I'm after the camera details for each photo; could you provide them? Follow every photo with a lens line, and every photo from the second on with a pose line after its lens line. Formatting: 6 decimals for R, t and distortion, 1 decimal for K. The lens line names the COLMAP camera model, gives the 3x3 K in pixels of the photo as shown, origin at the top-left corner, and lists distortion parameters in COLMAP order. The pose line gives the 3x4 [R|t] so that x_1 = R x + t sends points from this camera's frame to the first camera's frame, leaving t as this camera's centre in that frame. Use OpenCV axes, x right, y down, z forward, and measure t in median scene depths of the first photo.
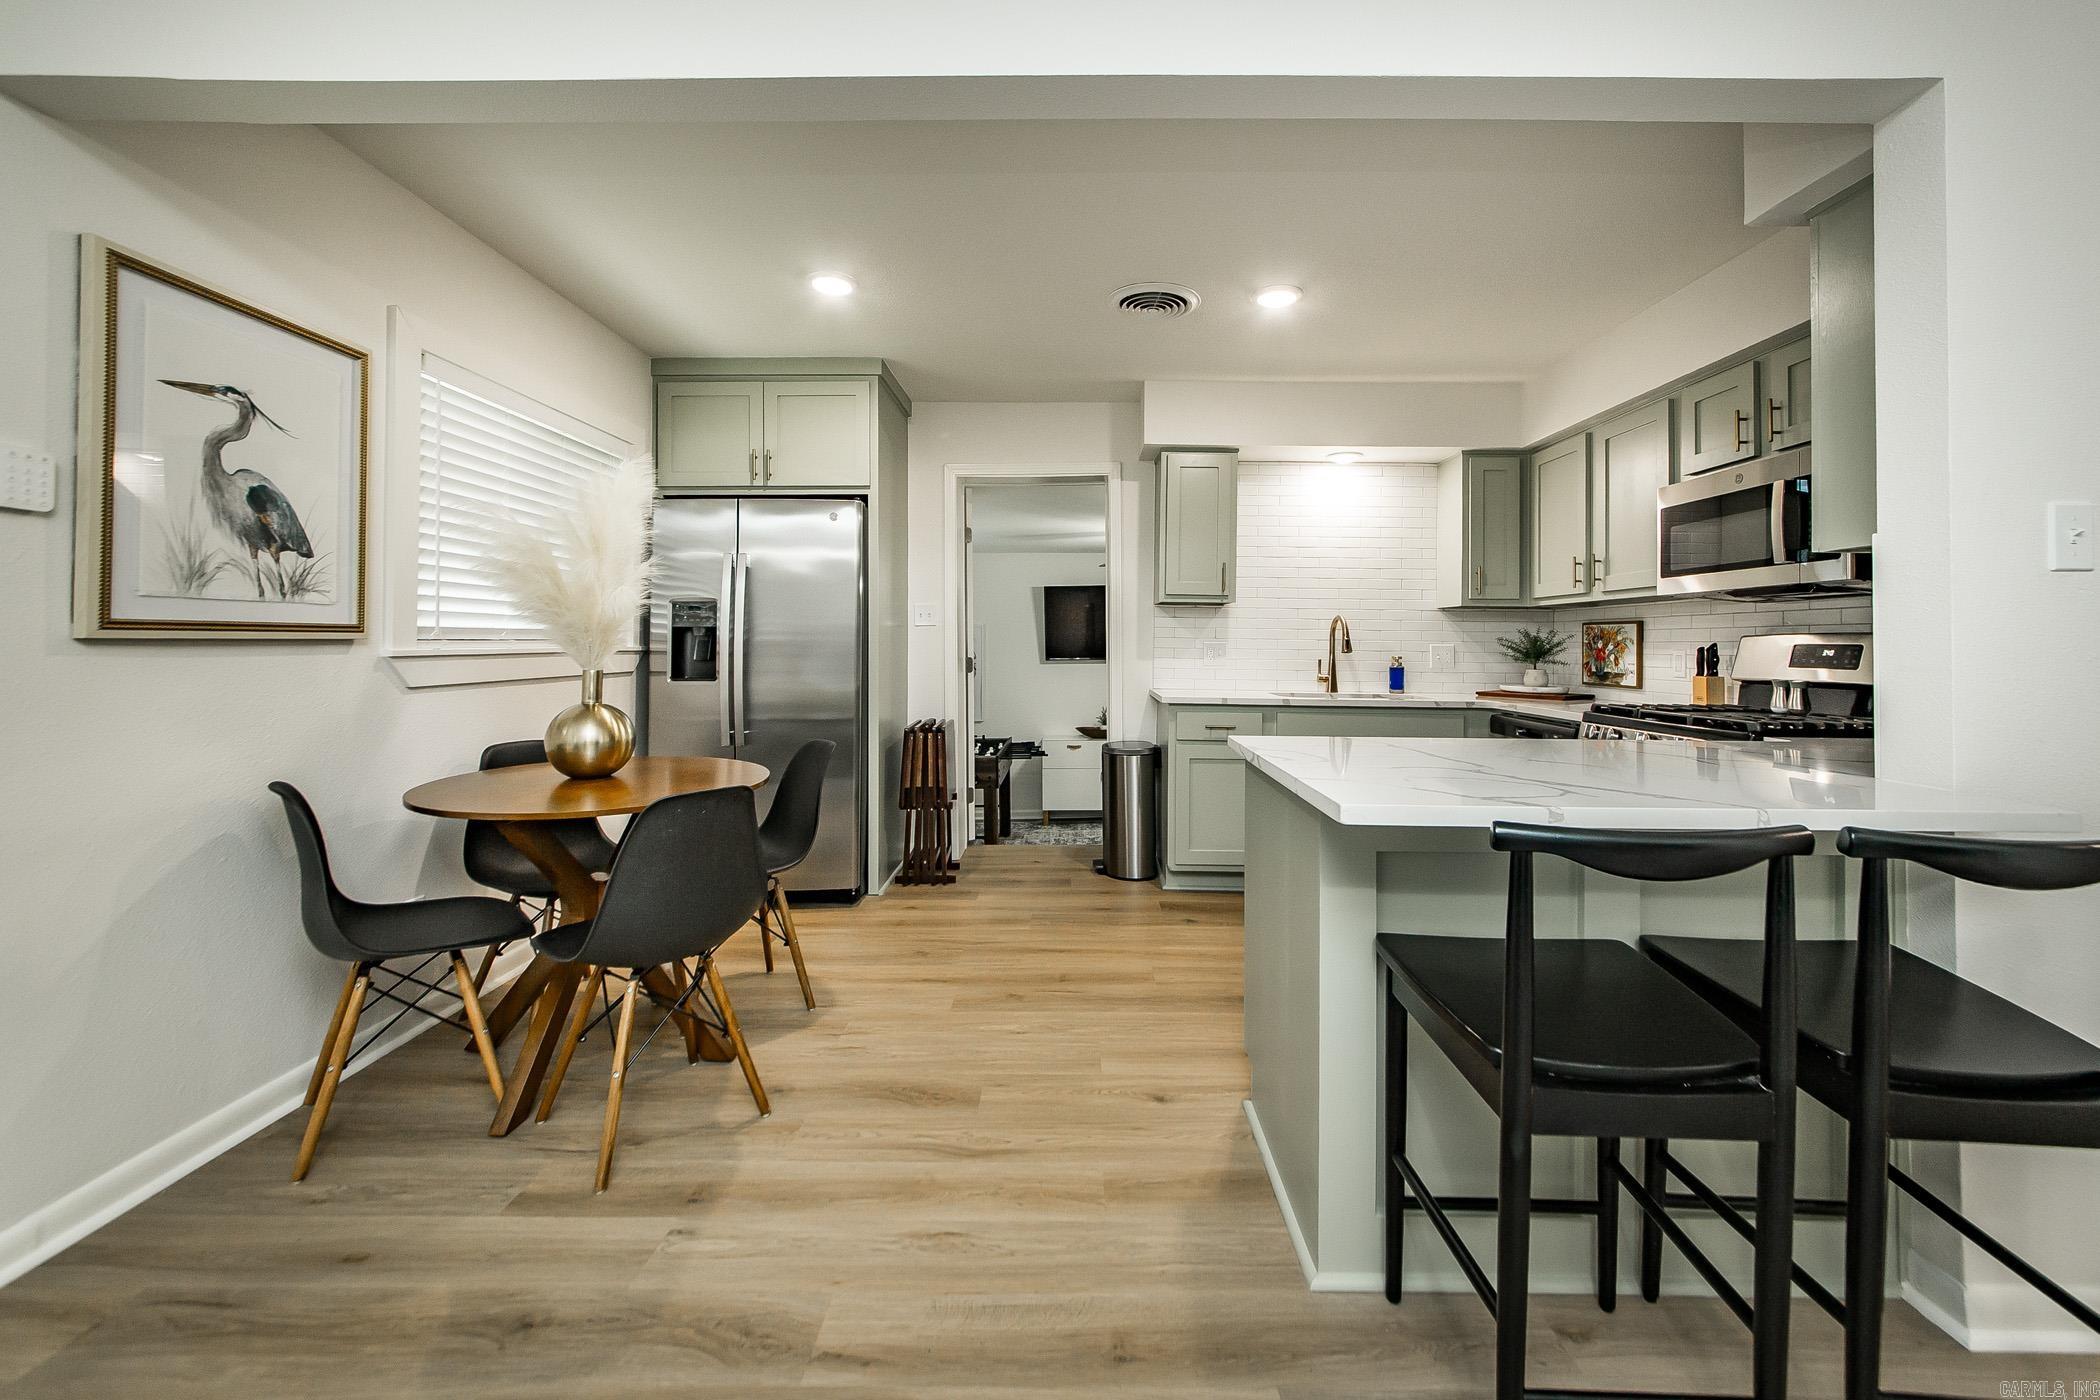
lens RADIAL K [[805.5, 0, 1063.4], [0, 805.5, 638.3], [0, 0, 1]] dist [-0.016603, 0.000062]
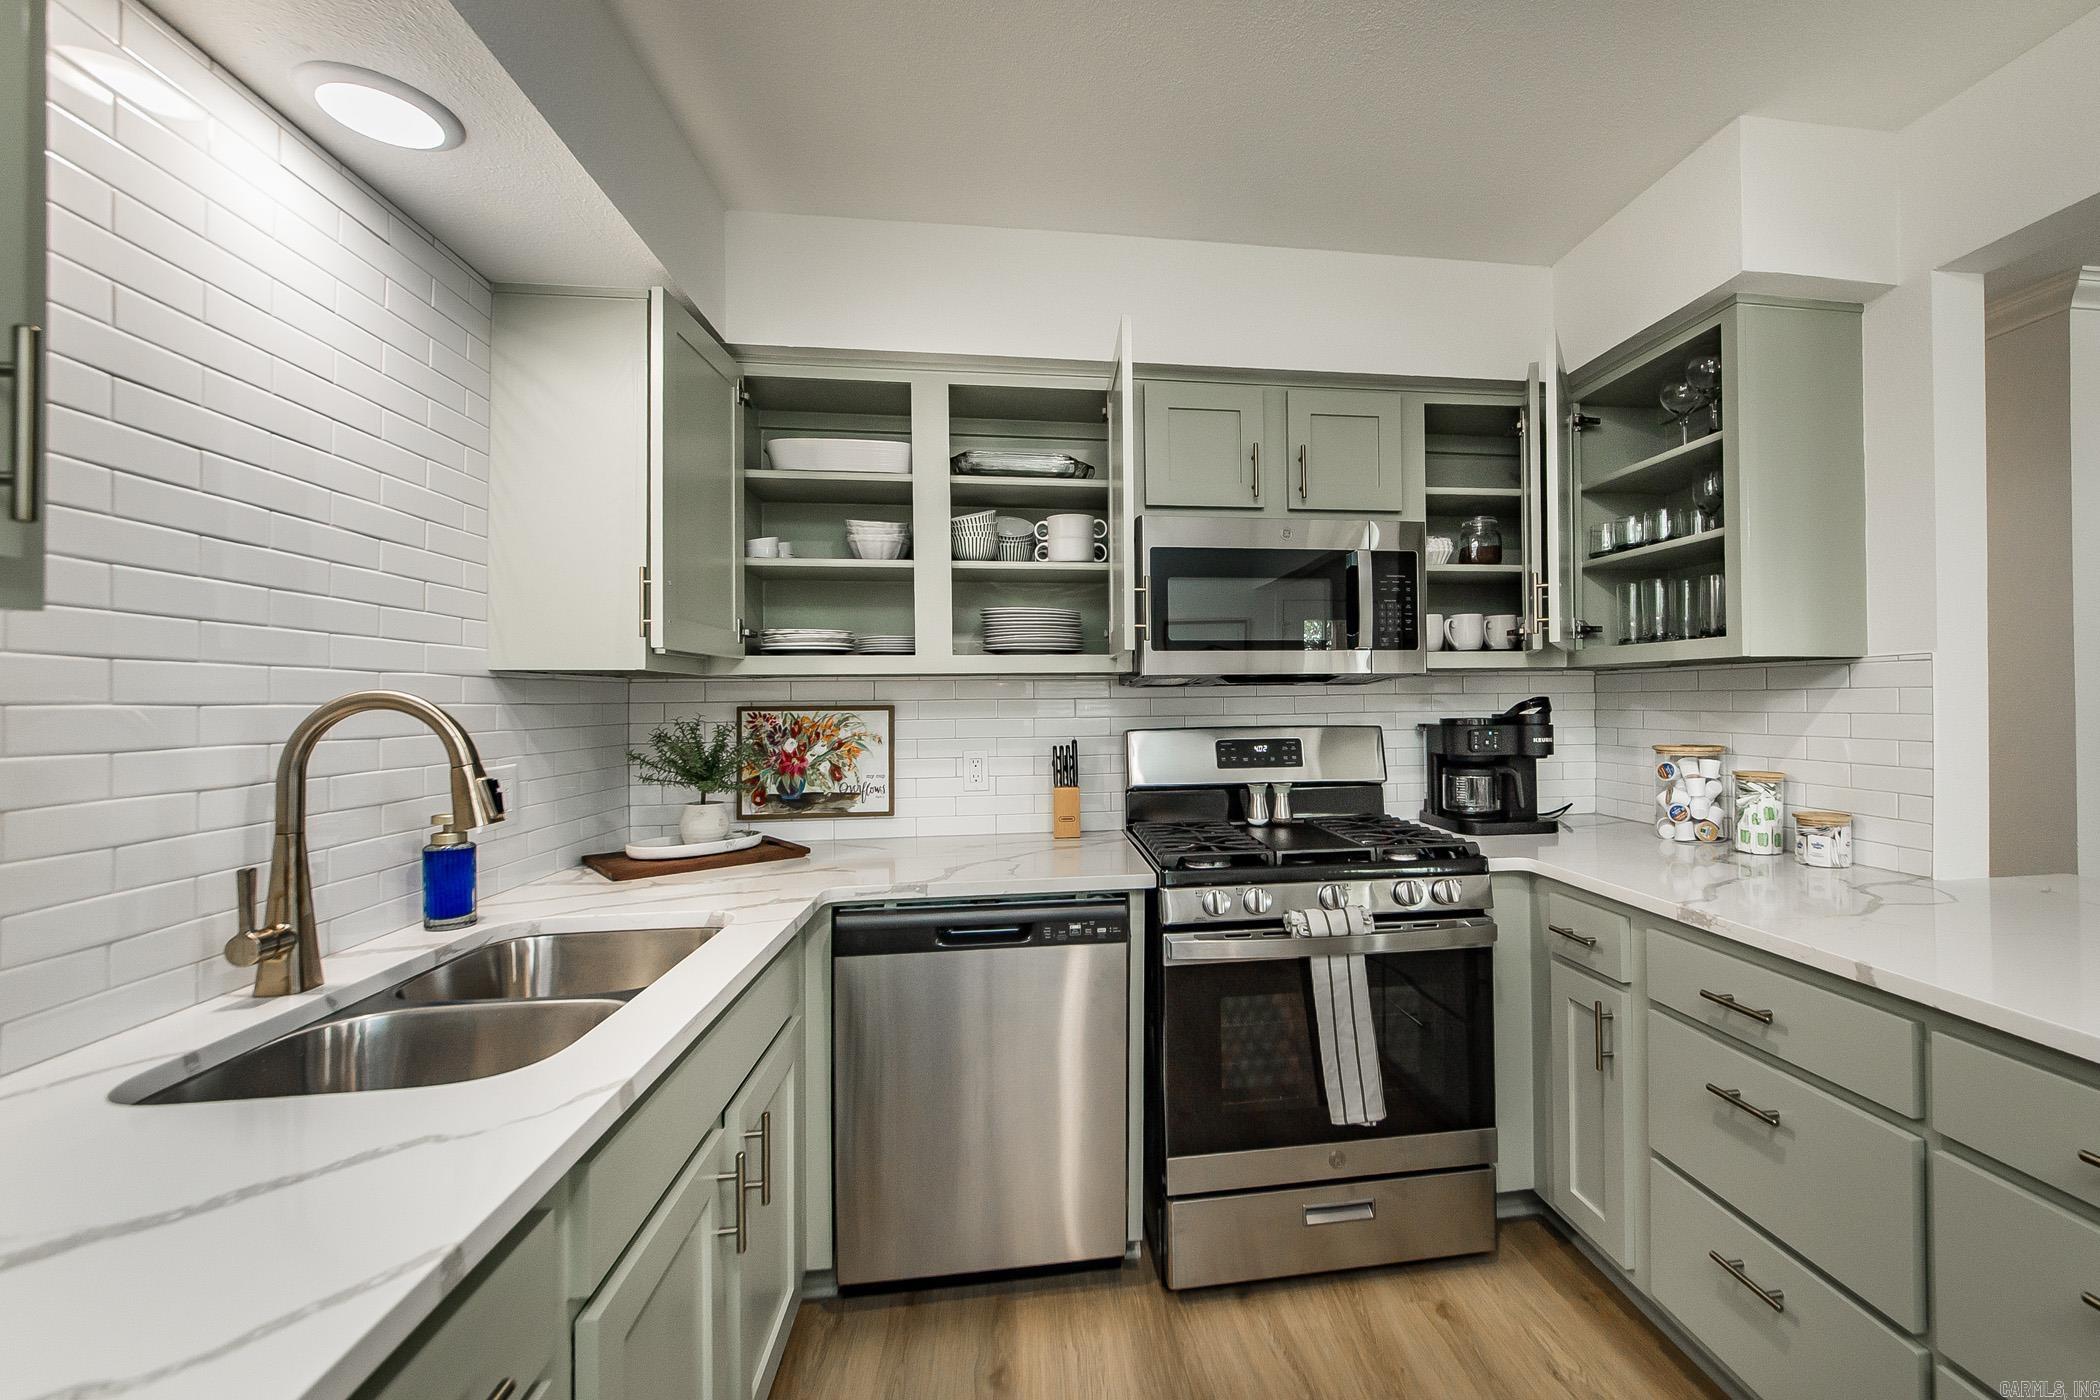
lens RADIAL K [[881.7, 0, 1157.0], [0, 881.7, 690.2], [0, 0, 1]] dist [-0.002232, -0.000177]
pose [[-0.177087, -0.000494, 0.984195, 0.010528], [-0.000036, 1.000000, 0.000495, -0.033574], [-0.984195, 0.000052, -0.177087, 0.901400]]
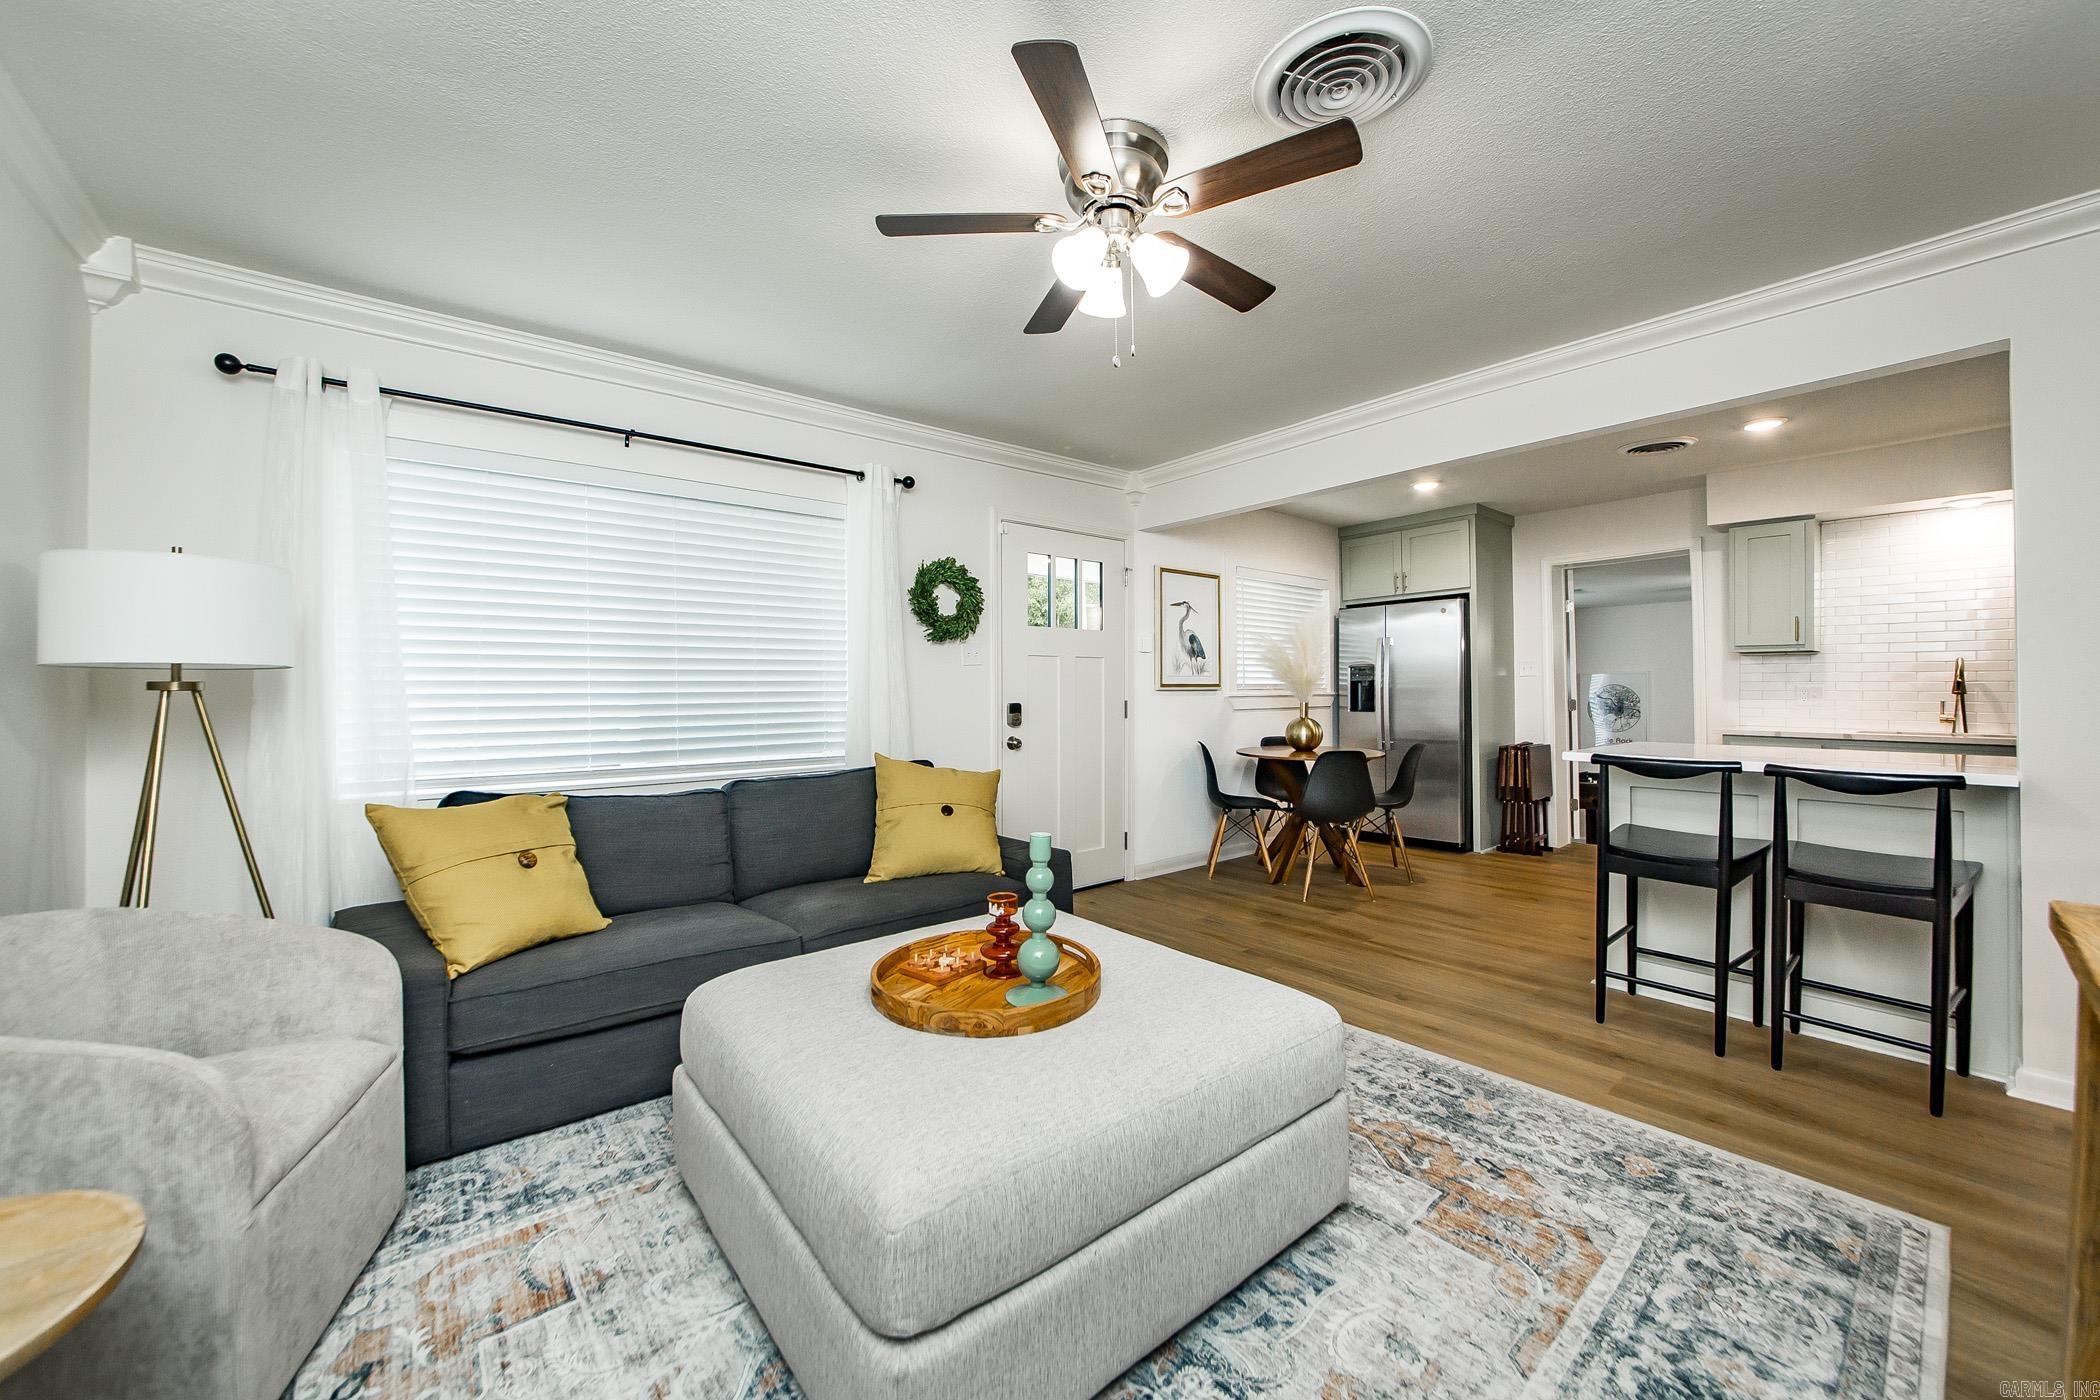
lens RADIAL K [[776.8, 0, 1050.0], [0, 776.8, 700.0], [0, 0, 1]] dist [-0.012203, -0.000015]
pose [[0.641962, 0.000572, -0.766736, 0.383957], [0.014041, 0.999823, 0.012502, -0.002898], [0.766608, -0.018791, 0.641841, -0.581566]]
